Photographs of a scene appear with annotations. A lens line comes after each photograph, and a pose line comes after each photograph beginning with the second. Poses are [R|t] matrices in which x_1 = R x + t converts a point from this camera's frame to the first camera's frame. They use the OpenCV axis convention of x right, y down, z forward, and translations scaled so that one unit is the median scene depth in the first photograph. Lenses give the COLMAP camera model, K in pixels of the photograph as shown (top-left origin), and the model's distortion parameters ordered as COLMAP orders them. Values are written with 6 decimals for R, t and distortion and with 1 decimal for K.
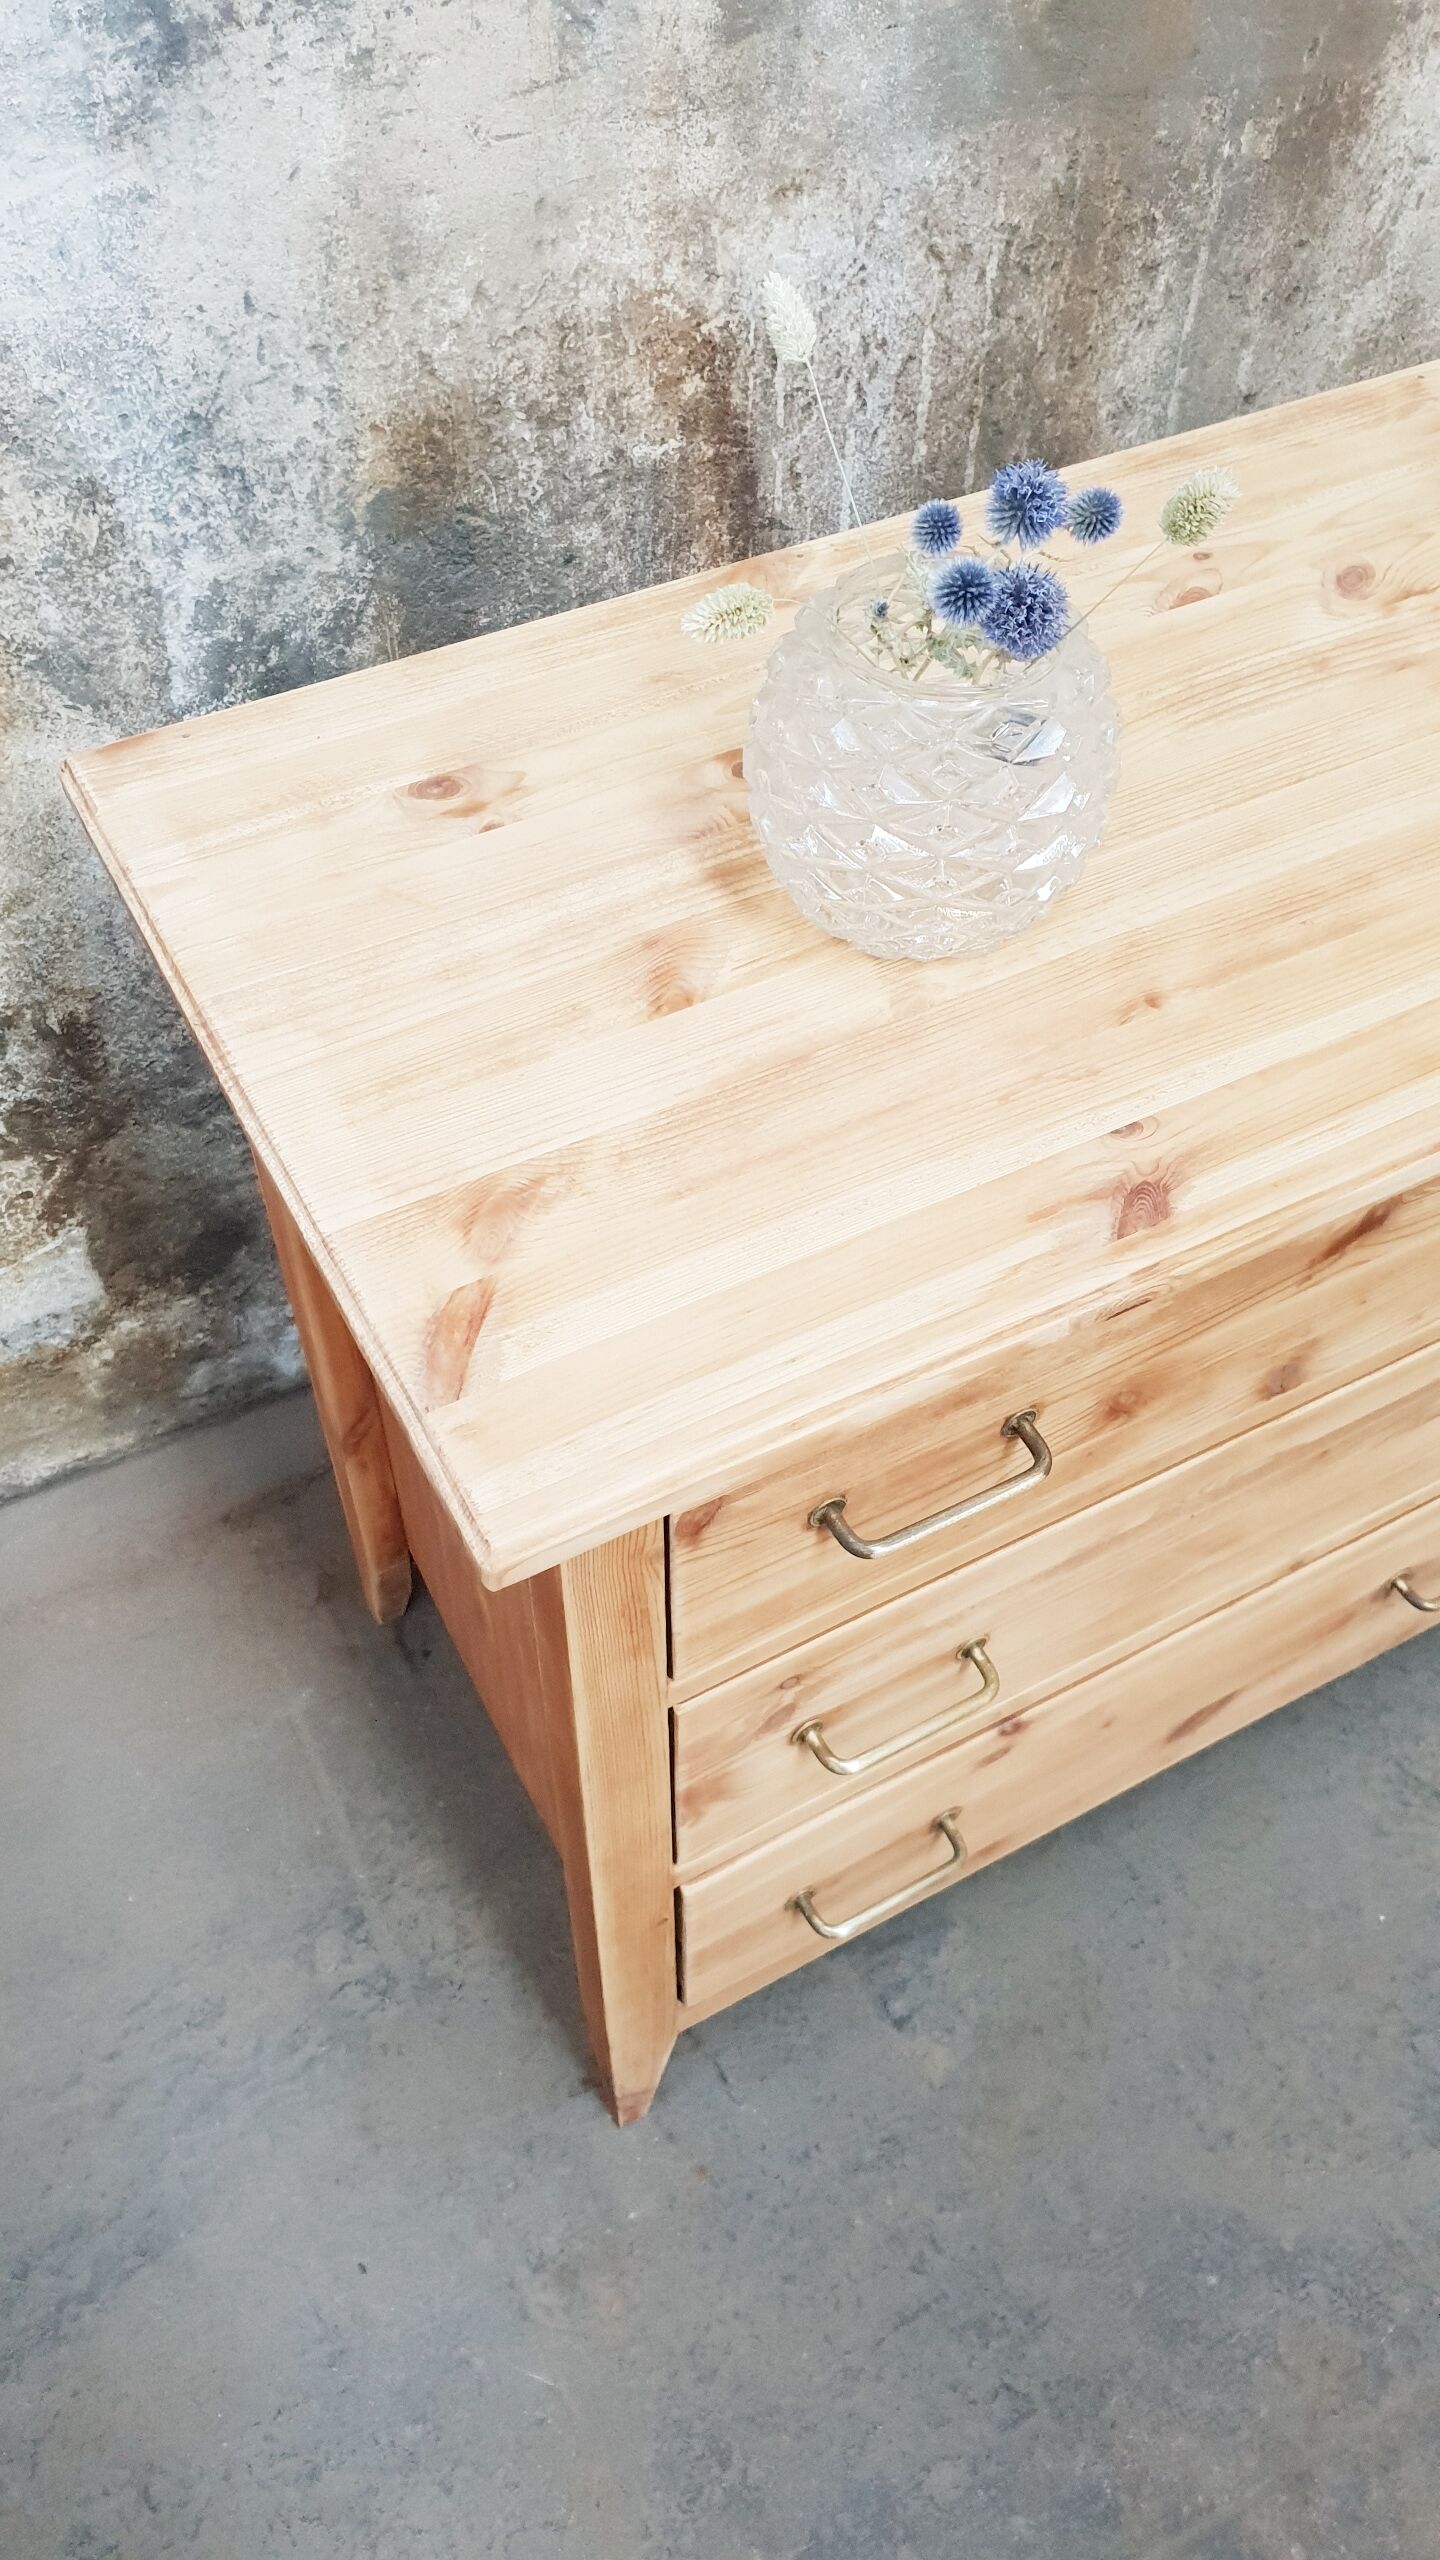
lens RADIAL K [[2010.5, 0, 738.6], [0, 2010.5, 1276.1], [0, 0, 1]] dist [0.007222, 0.010692]
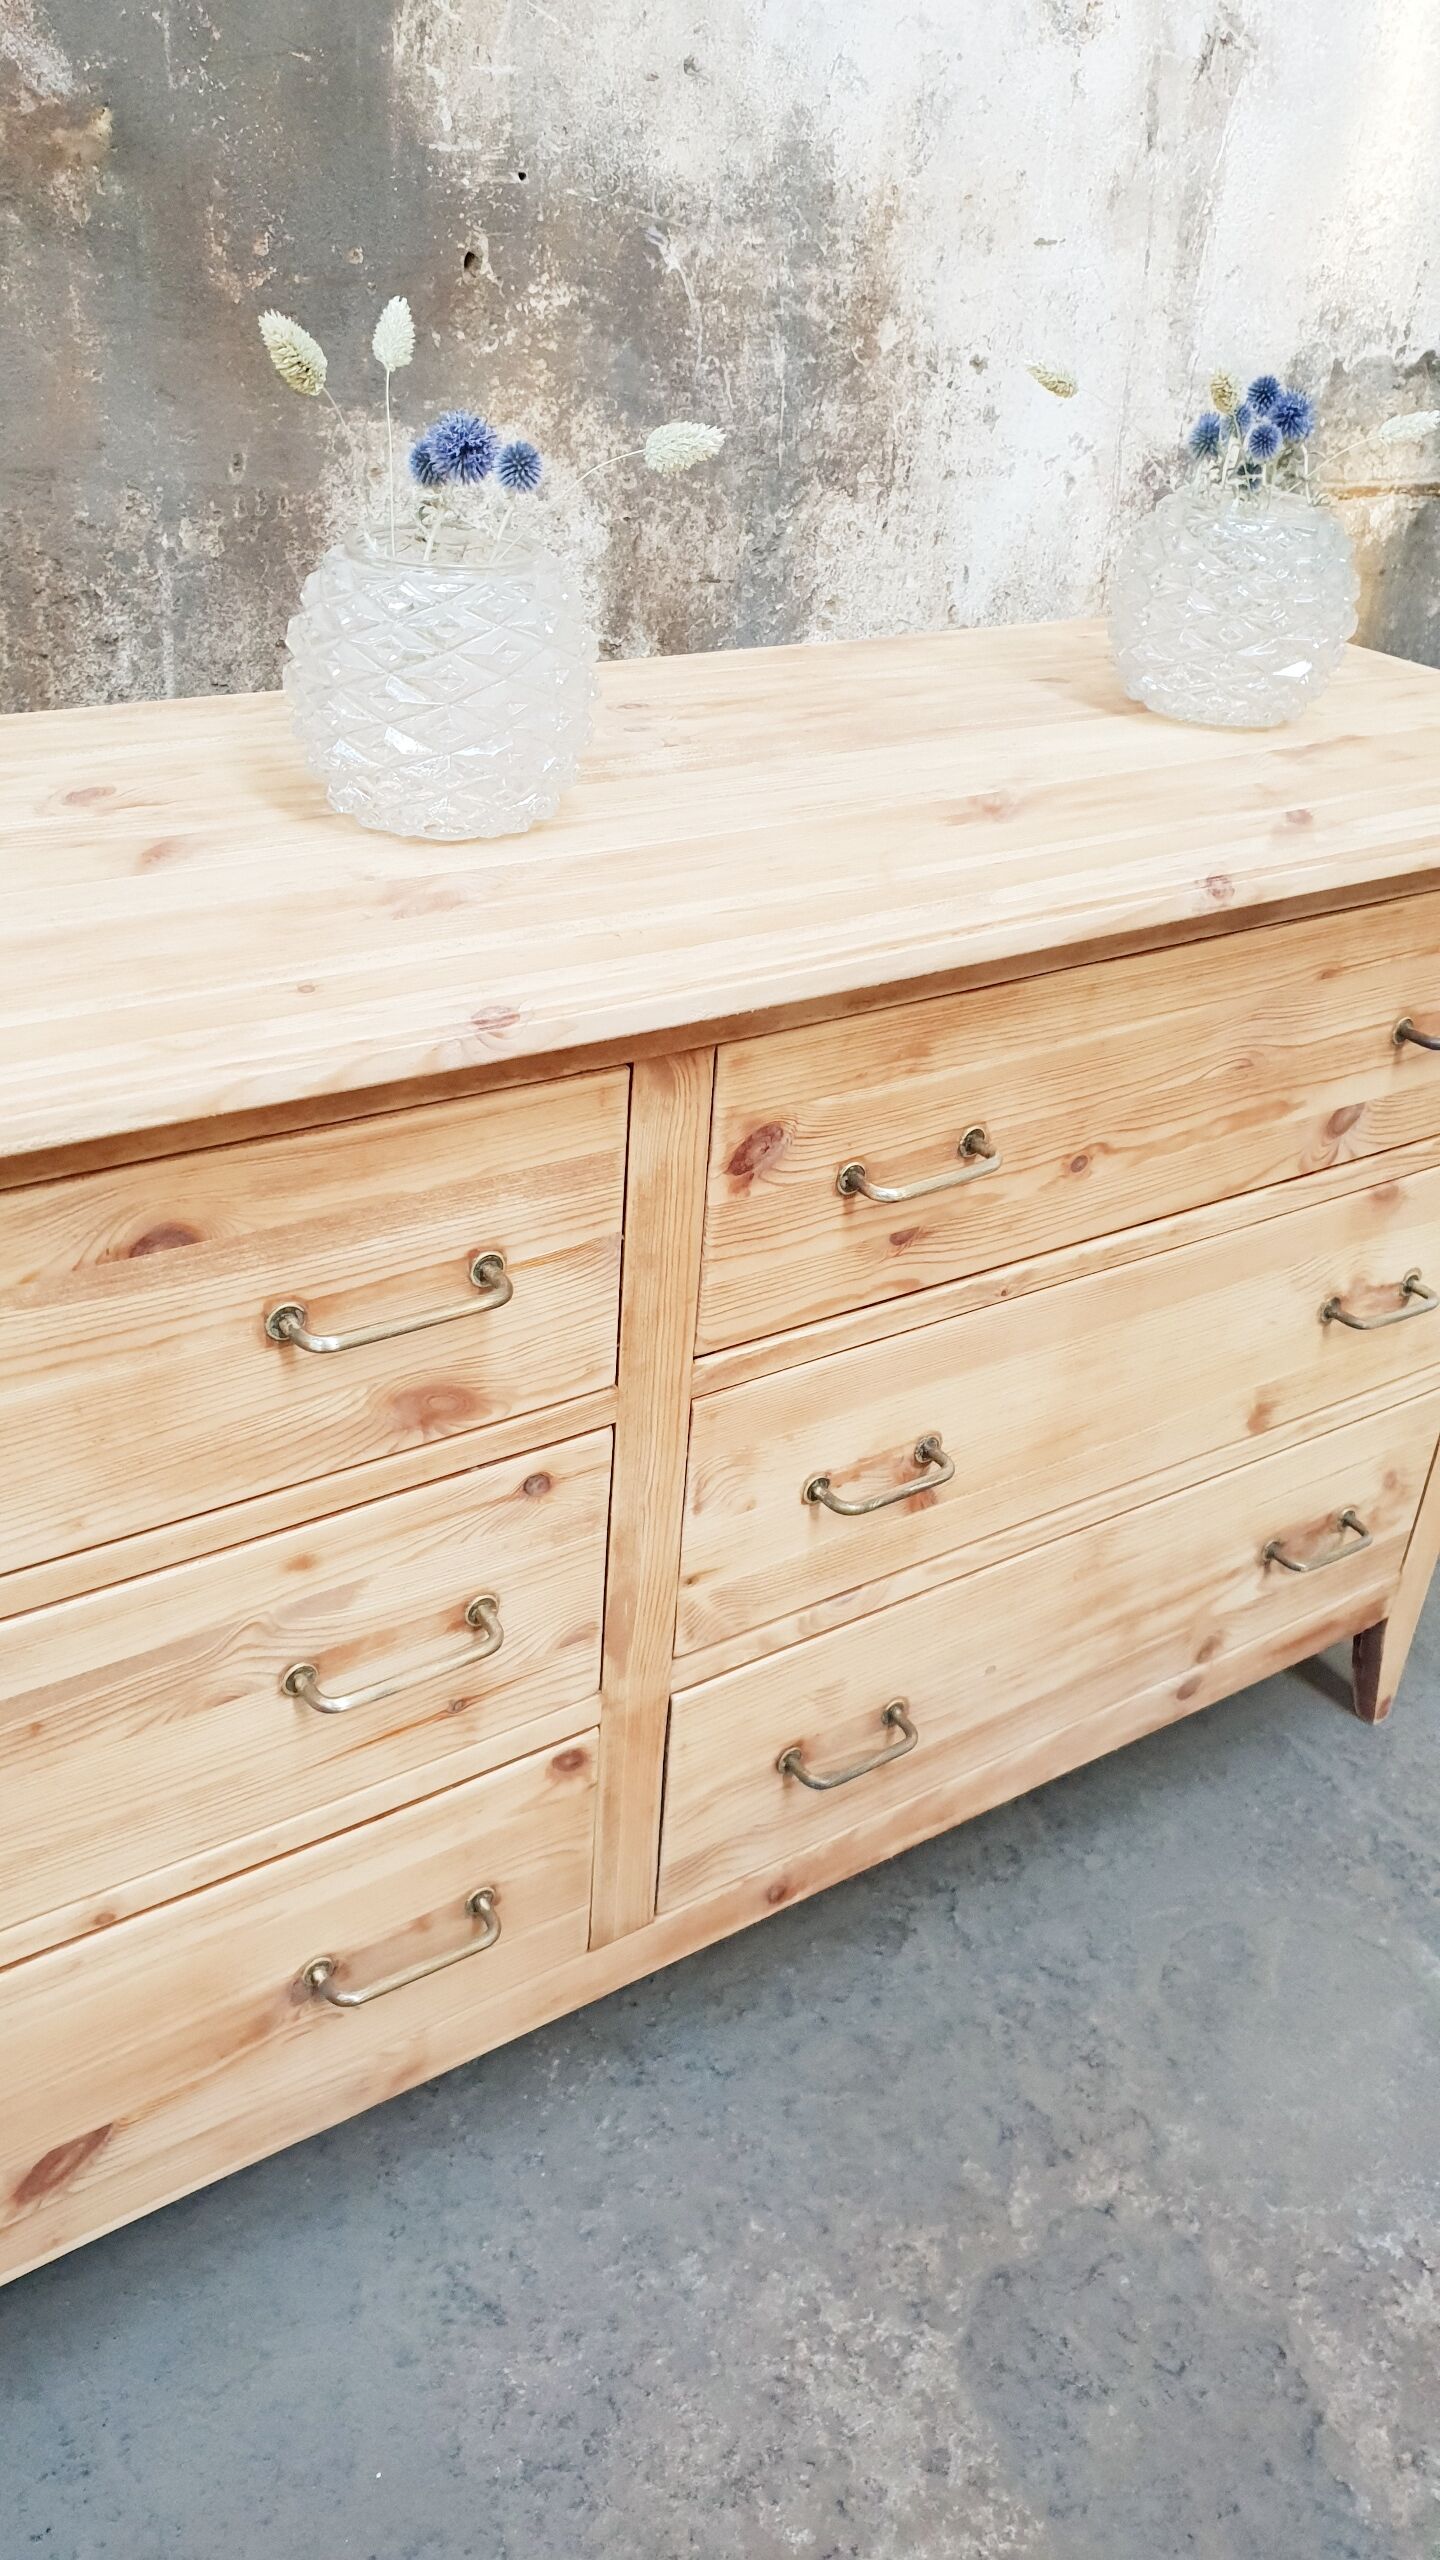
lens RADIAL K [[2010.5, 0, 729.5], [0, 2010.5, 1268.9], [0, 0, 1]] dist [0.007222, 0.010692]
pose [[0.993729, 0.000238, 0.111813, 0.439759], [0.039156, 0.935939, -0.349979, 0.193027], [-0.104733, 0.352163, 0.930060, 0.122547]]
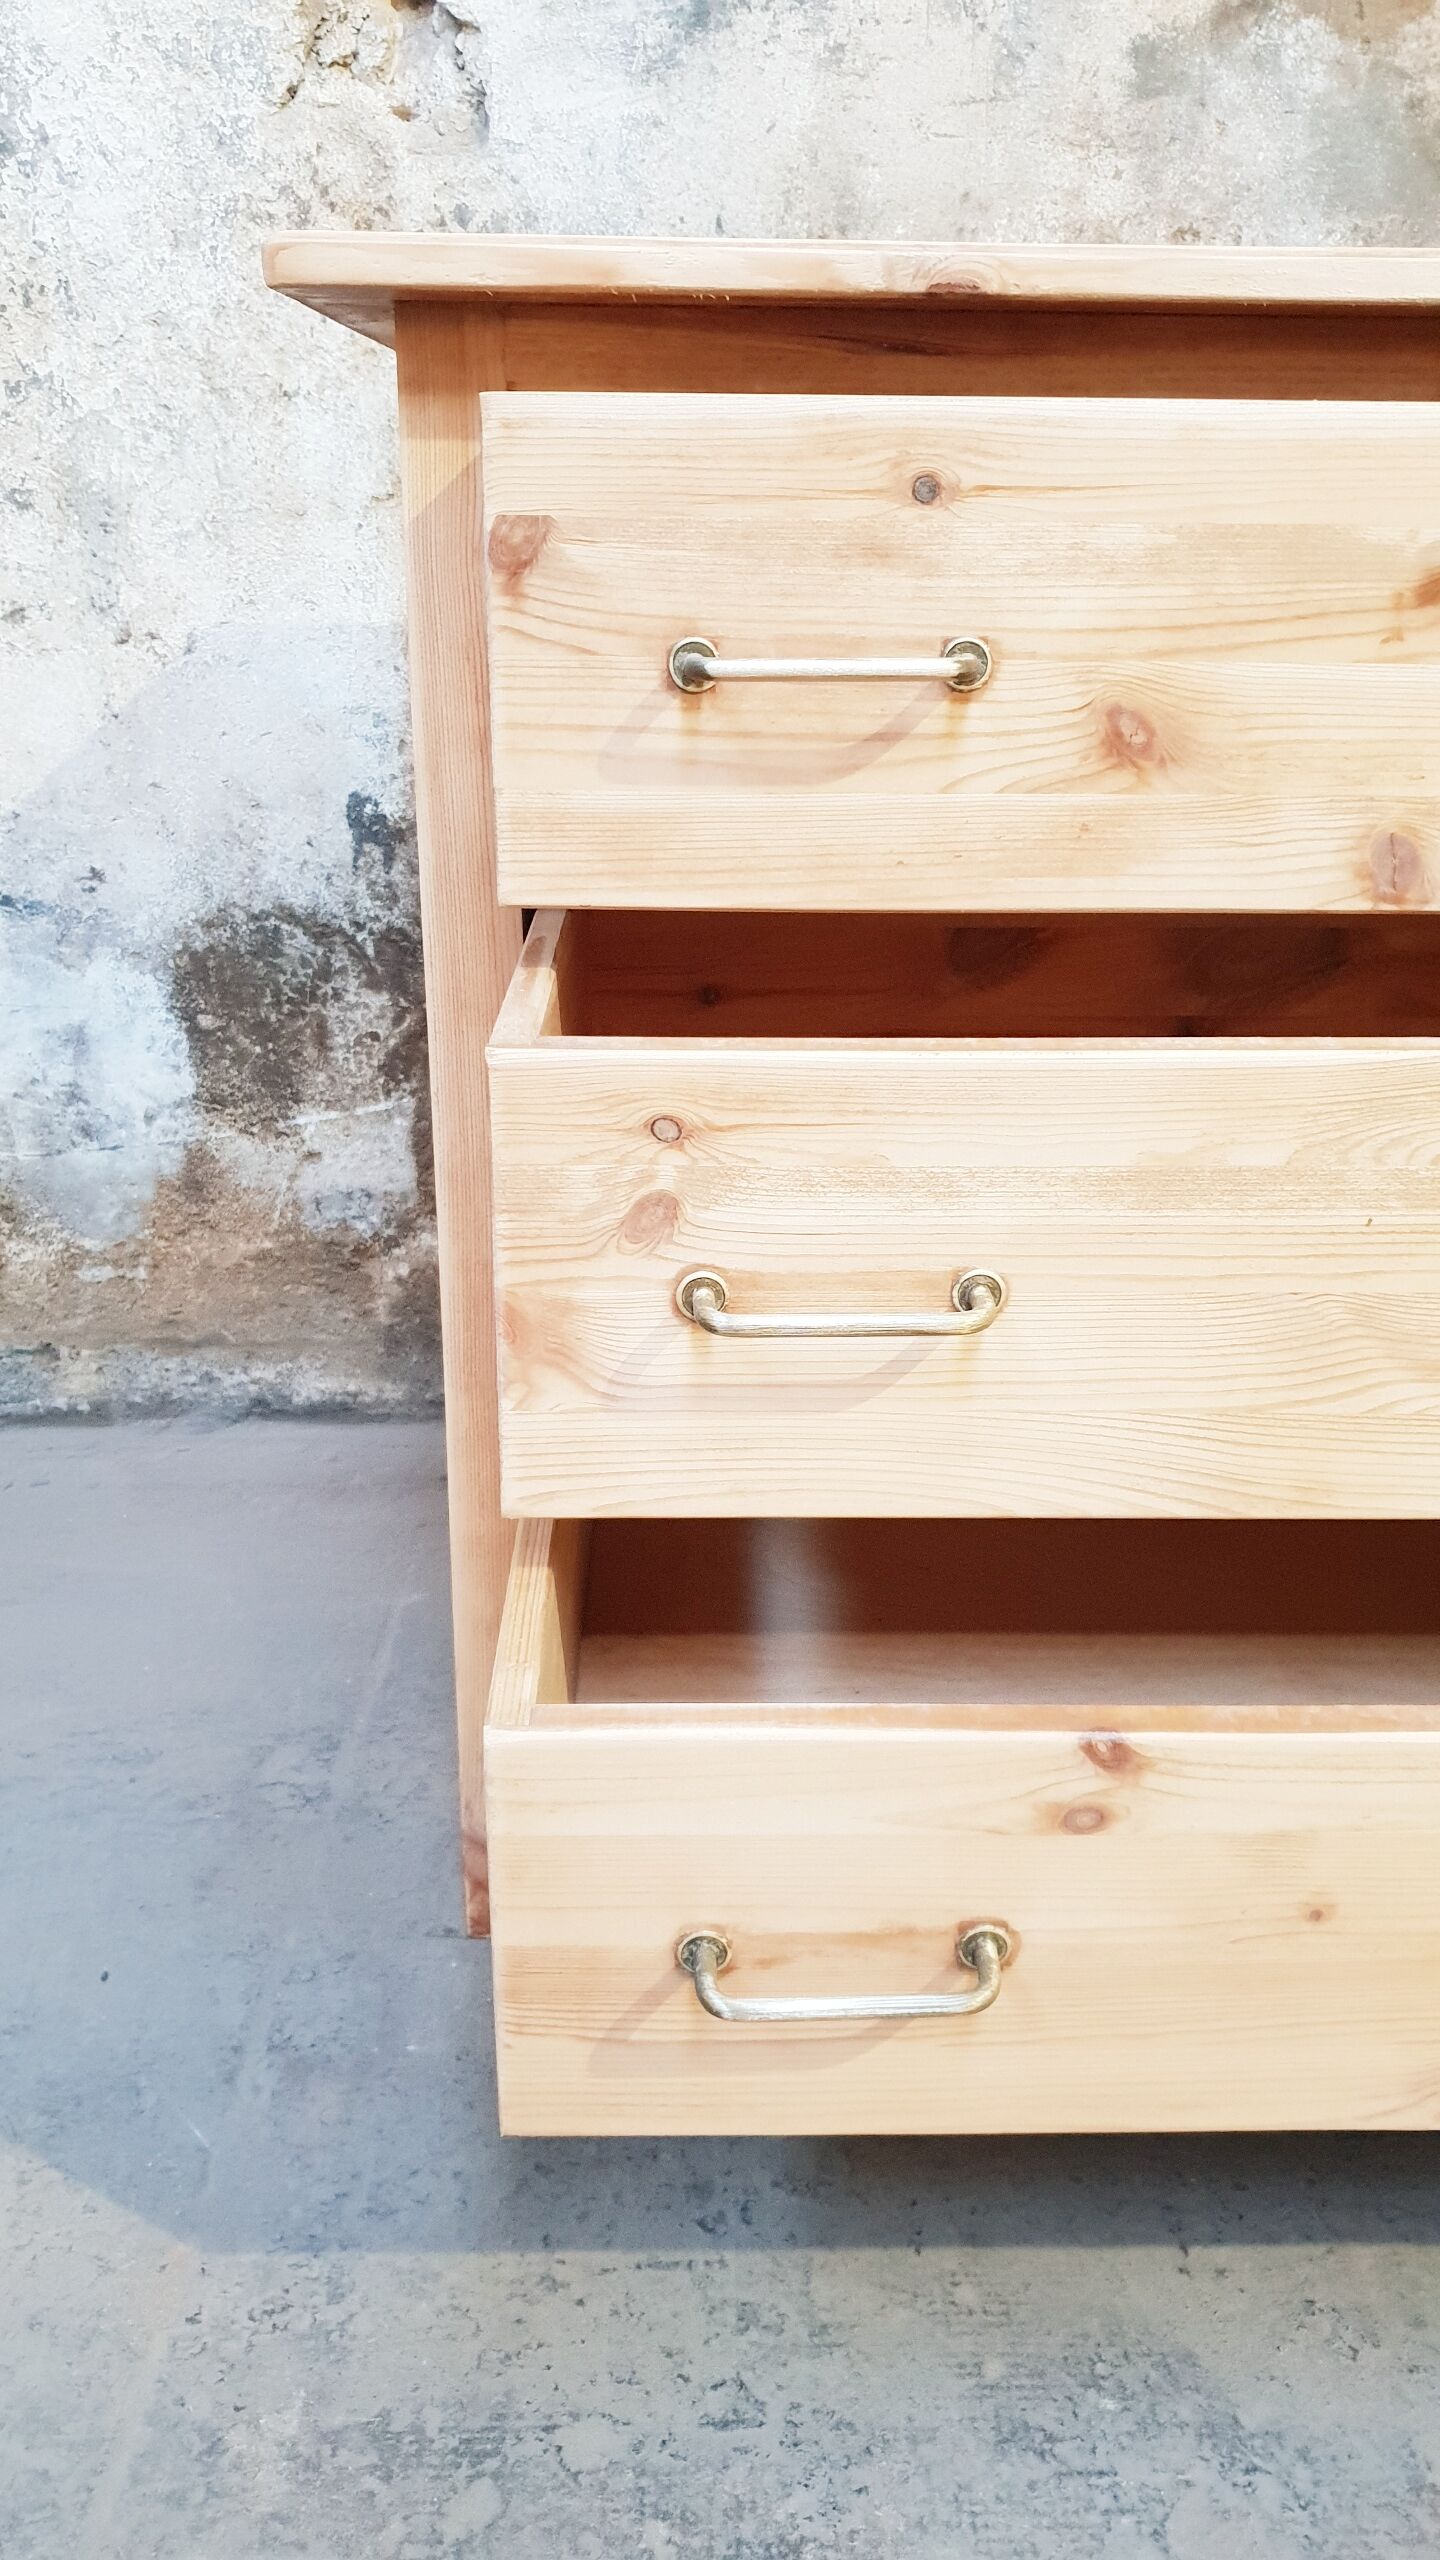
lens RADIAL K [[2010.5, 0, 753.8], [0, 2010.5, 1259.5], [0, 0, 1]] dist [0.007222, 0.010692]
pose [[0.893437, 0.150024, -0.423395, 0.374680], [-0.347887, 0.827377, -0.440933, 0.557515], [0.284157, 0.541240, 0.791400, 0.290643]]
